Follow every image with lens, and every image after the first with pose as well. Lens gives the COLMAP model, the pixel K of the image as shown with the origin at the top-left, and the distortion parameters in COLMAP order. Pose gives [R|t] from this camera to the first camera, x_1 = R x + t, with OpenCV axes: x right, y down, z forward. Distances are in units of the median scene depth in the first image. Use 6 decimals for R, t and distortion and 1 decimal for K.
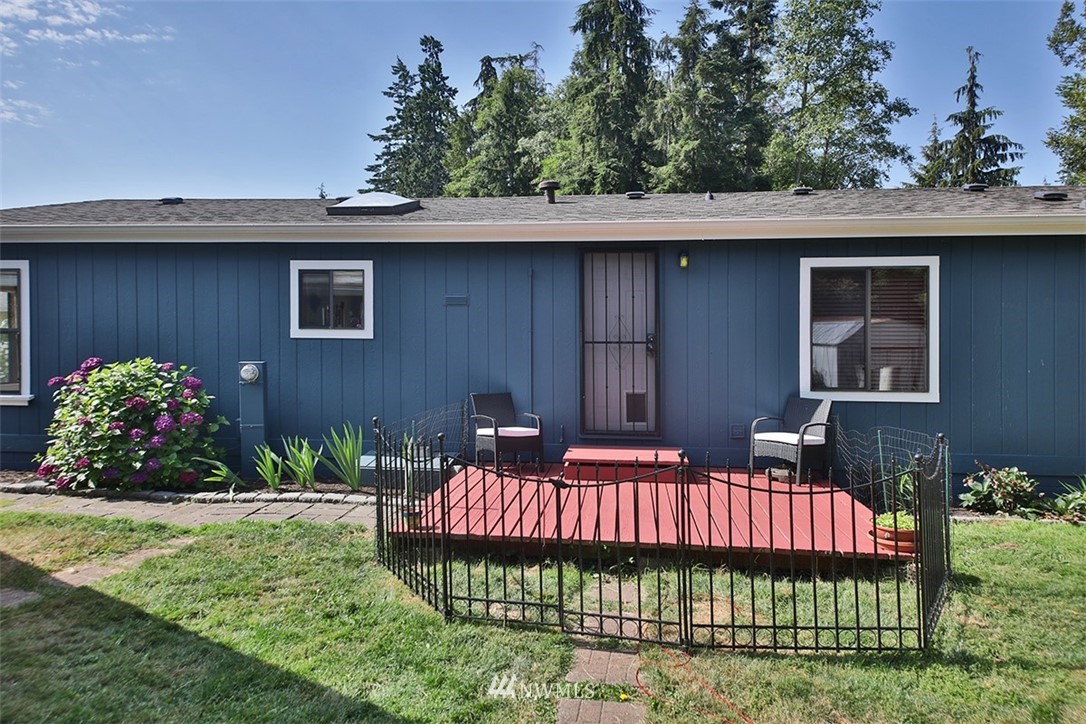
lens RADIAL K [[737.3, 0, 521.6], [0, 737.3, 345.9], [0, 0, 1]] dist [0.015737, -0.015437]
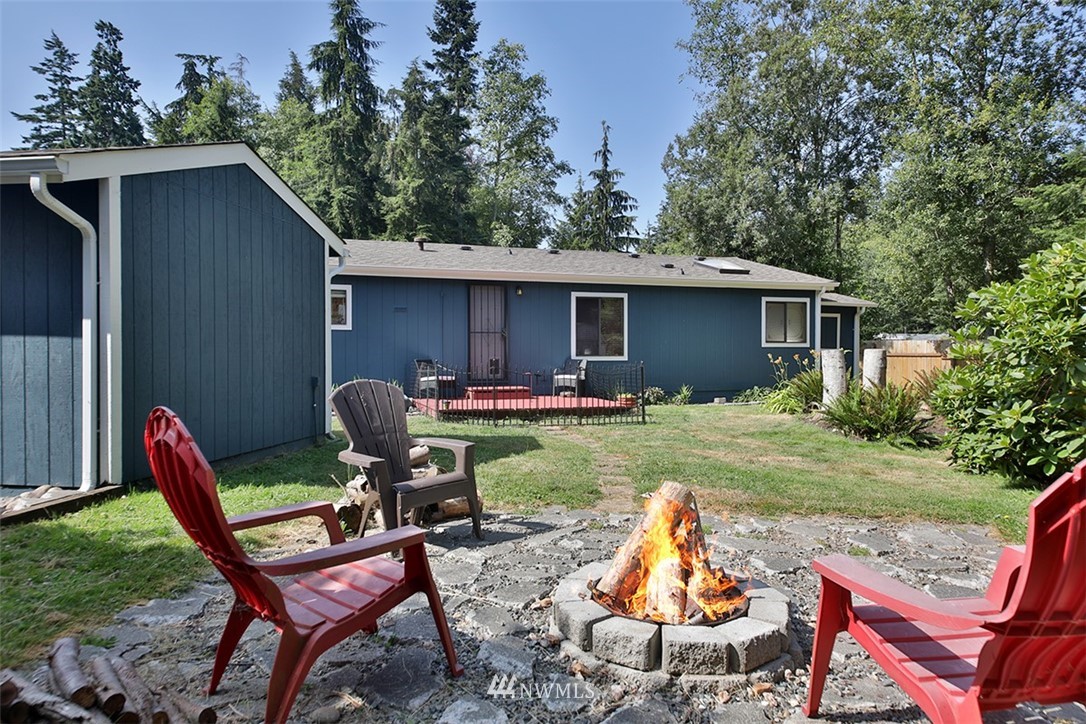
lens RADIAL K [[730.5, 0, 543.3], [0, 730.5, 361.1], [0, 0, 1]] dist [-0.030745, -0.008495]
pose [[0.889569, -0.010076, 0.456691, -0.120921], [0.005350, 0.999918, 0.011640, 0.009710], [-0.456770, -0.007911, 0.889549, -0.150485]]
